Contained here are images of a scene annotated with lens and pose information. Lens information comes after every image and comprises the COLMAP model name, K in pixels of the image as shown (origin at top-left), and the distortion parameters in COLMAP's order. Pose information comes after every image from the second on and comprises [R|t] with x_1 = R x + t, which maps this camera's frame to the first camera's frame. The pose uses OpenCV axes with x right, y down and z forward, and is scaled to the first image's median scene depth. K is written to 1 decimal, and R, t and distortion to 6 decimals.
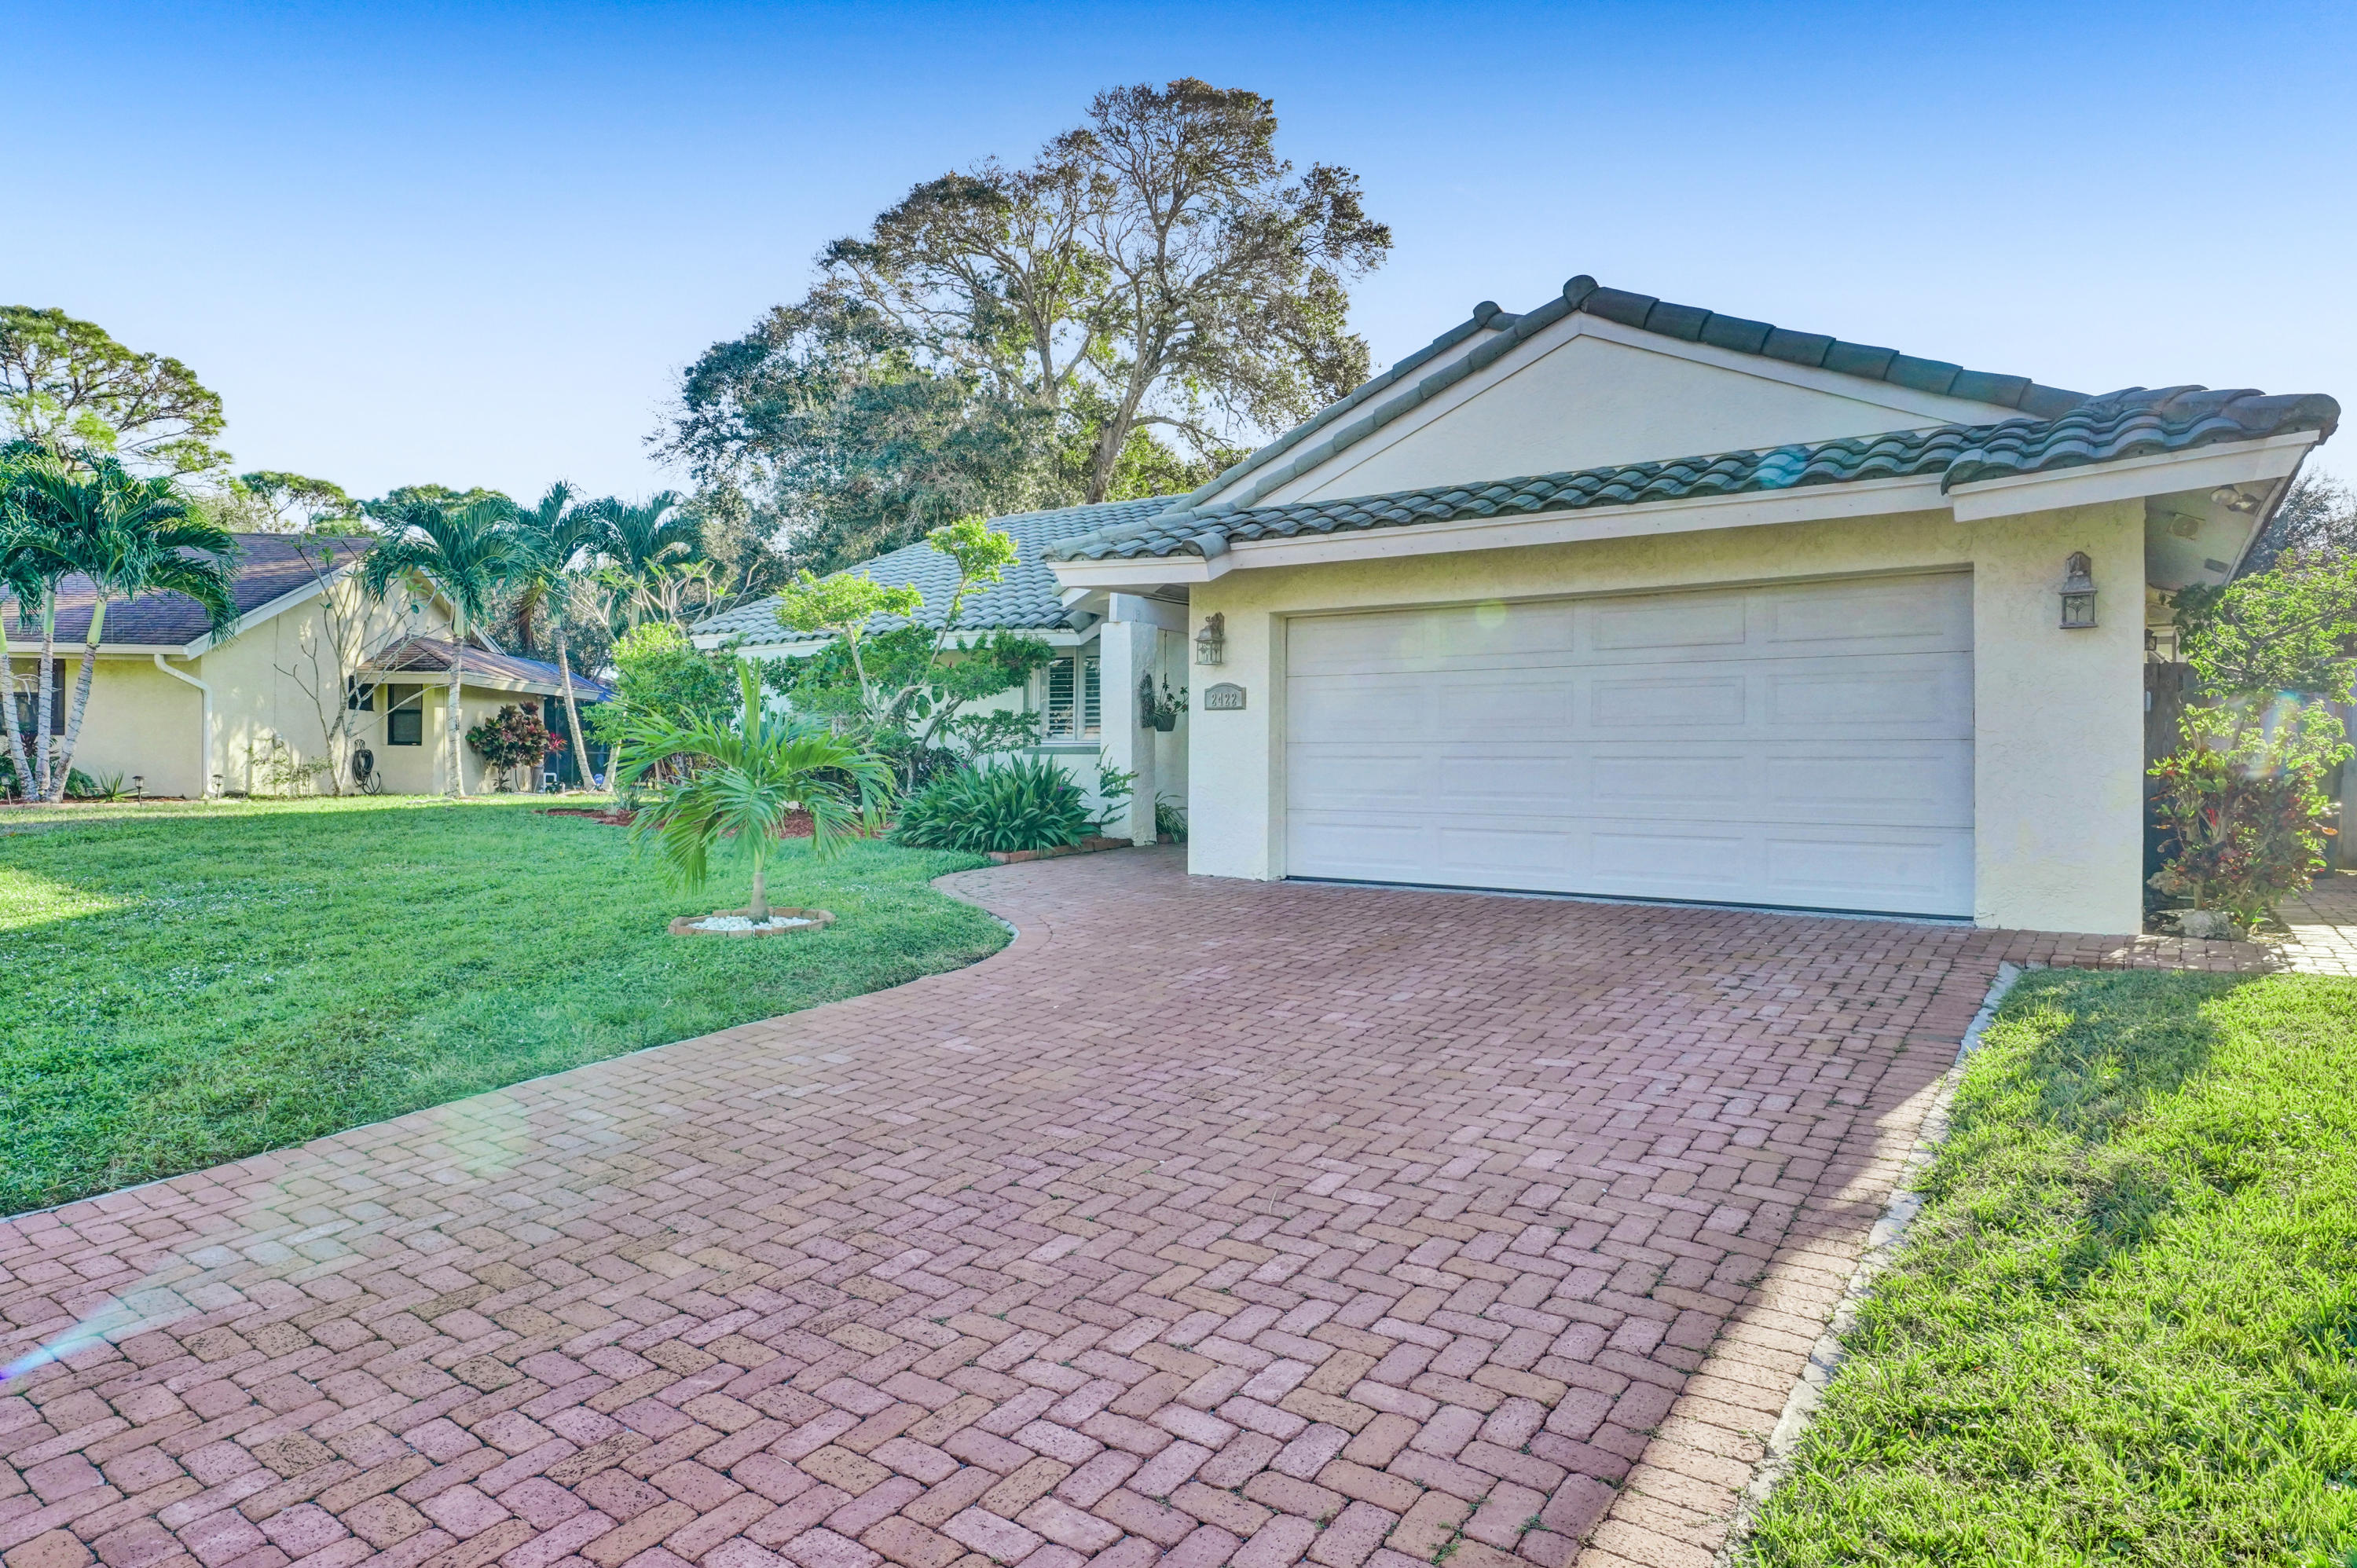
lens RADIAL K [[1349.6, 0, 1178.5], [0, 1349.6, 784.0], [0, 0, 1]] dist [0.025702, -0.000996]
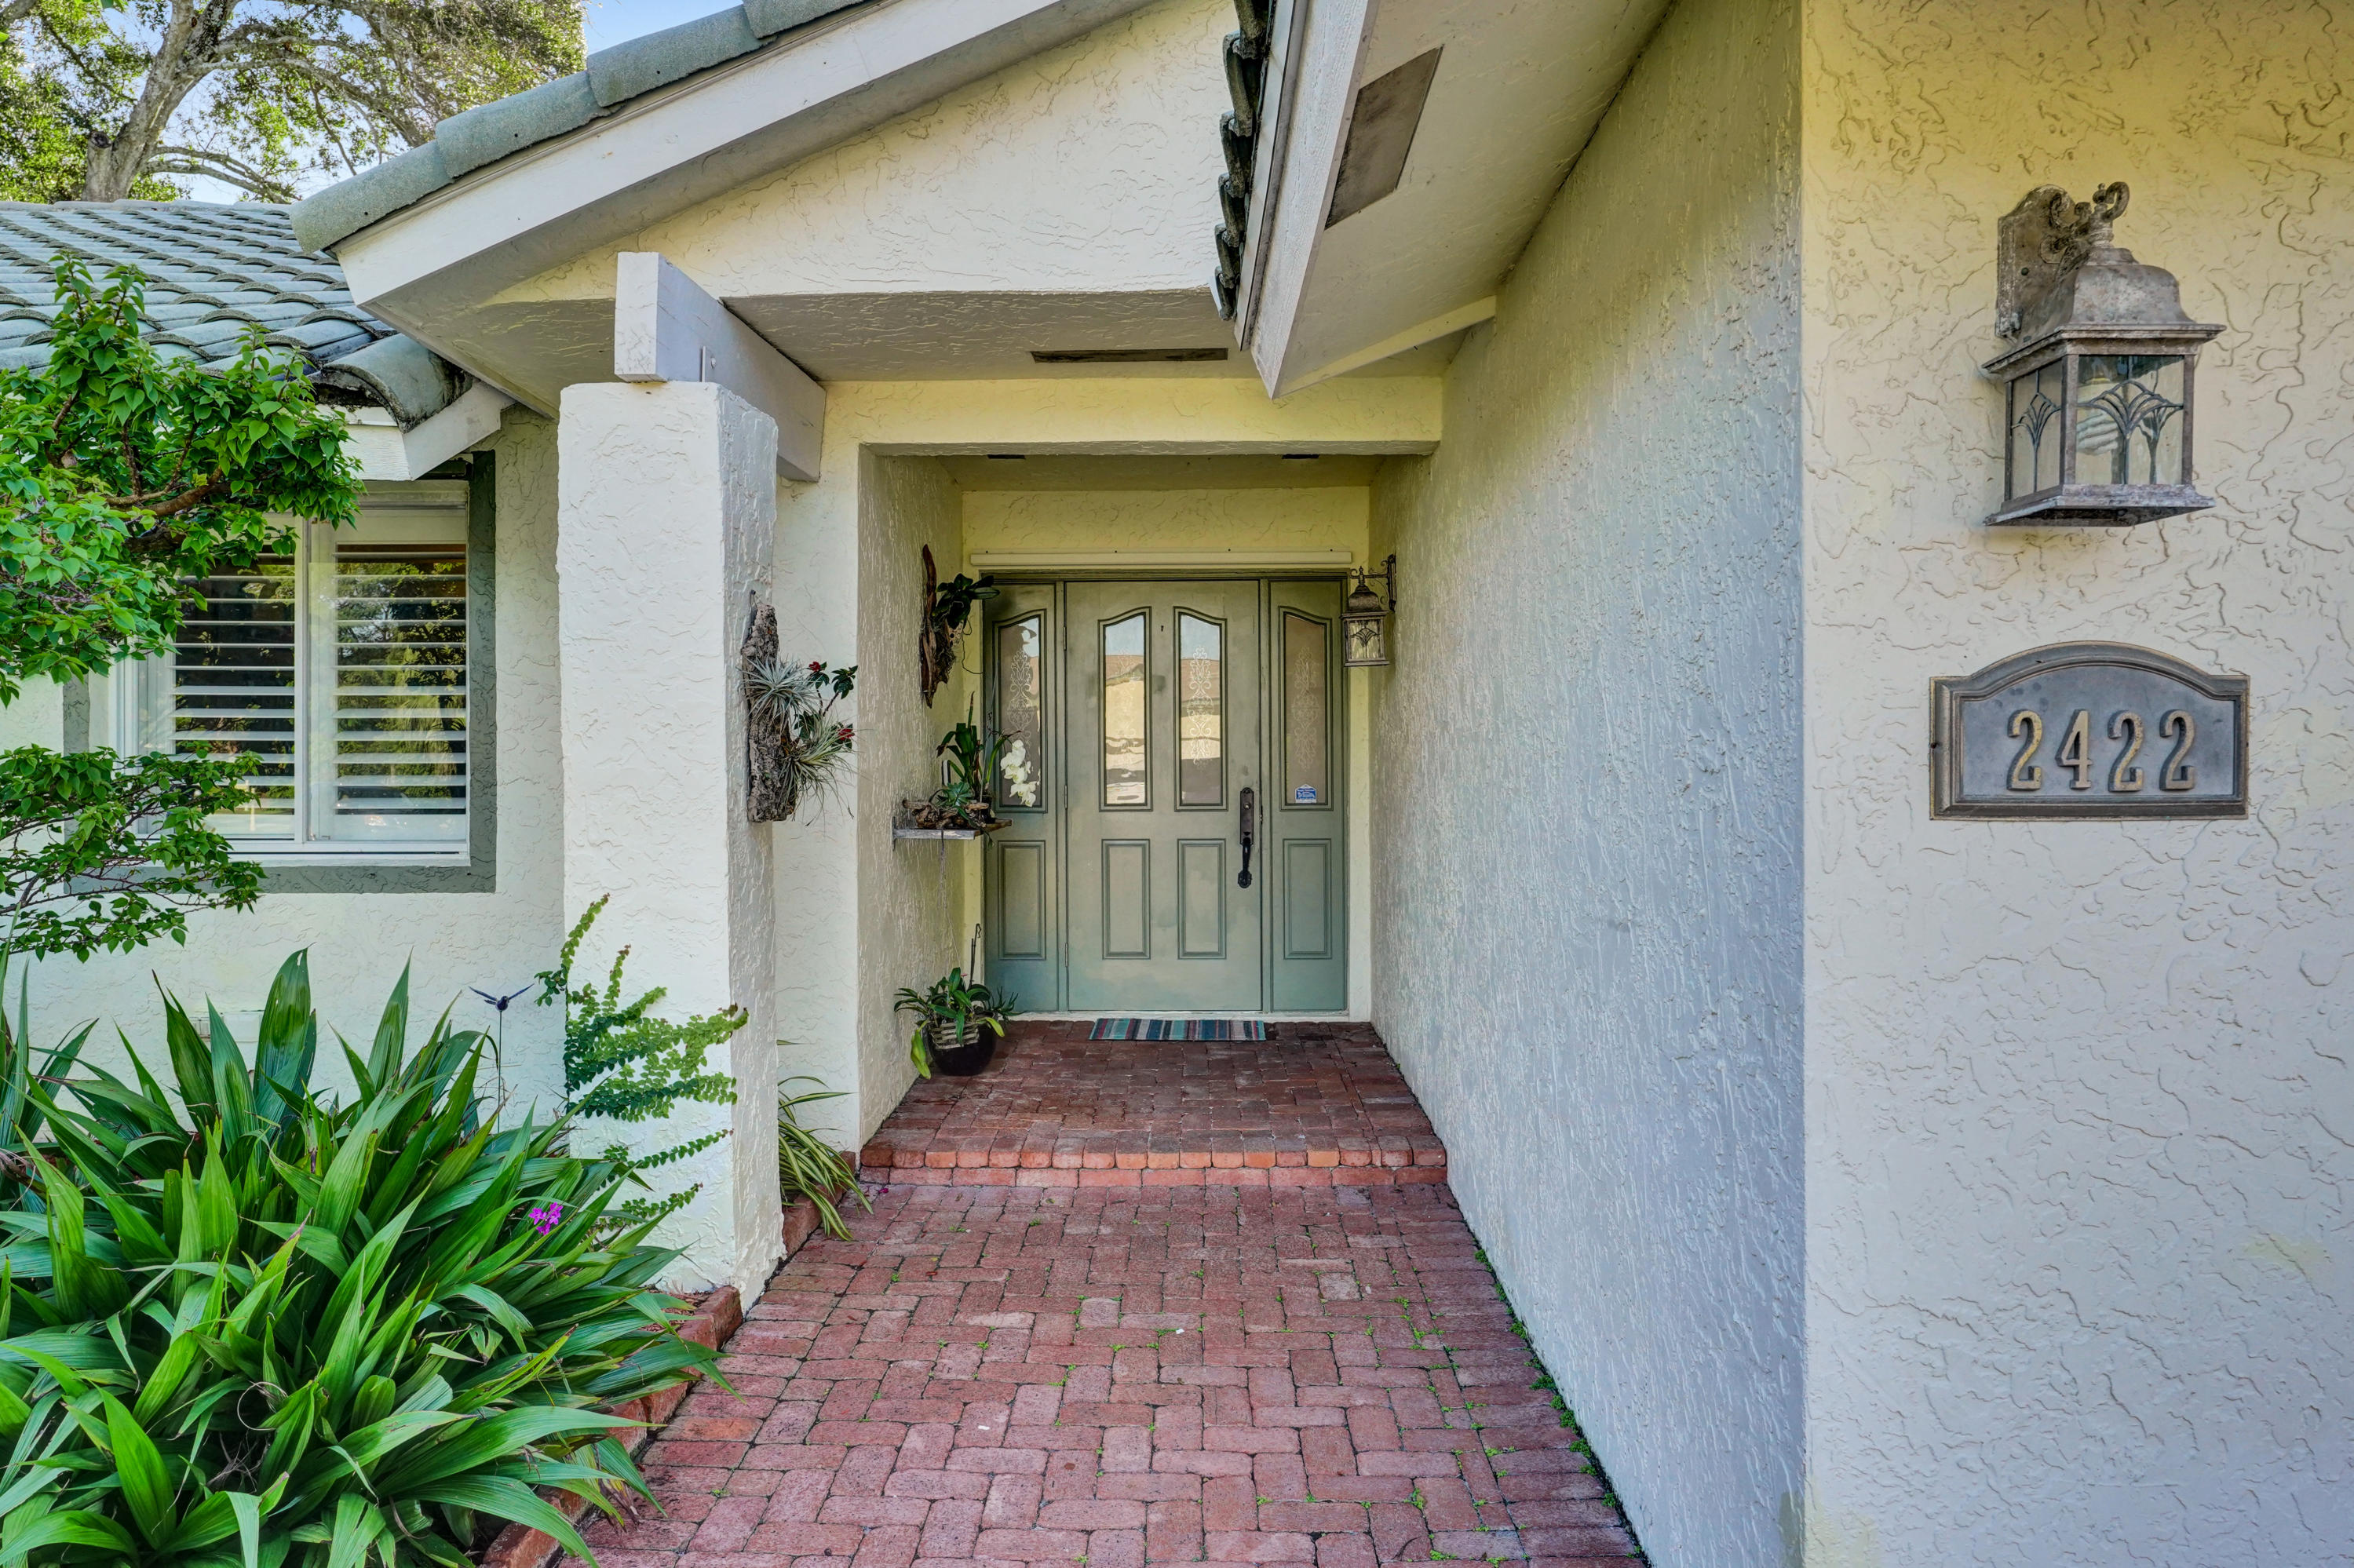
lens RADIAL K [[1550.2, 0, 1177.0], [0, 1550.2, 784.0], [0, 0, 1]] dist [-0.003797, -0.003896]
pose [[0.826127, -0.018602, 0.563177, -0.068309], [0.018329, 0.999813, 0.006137, -0.027181], [-0.563186, 0.005253, 0.826313, 0.399428]]
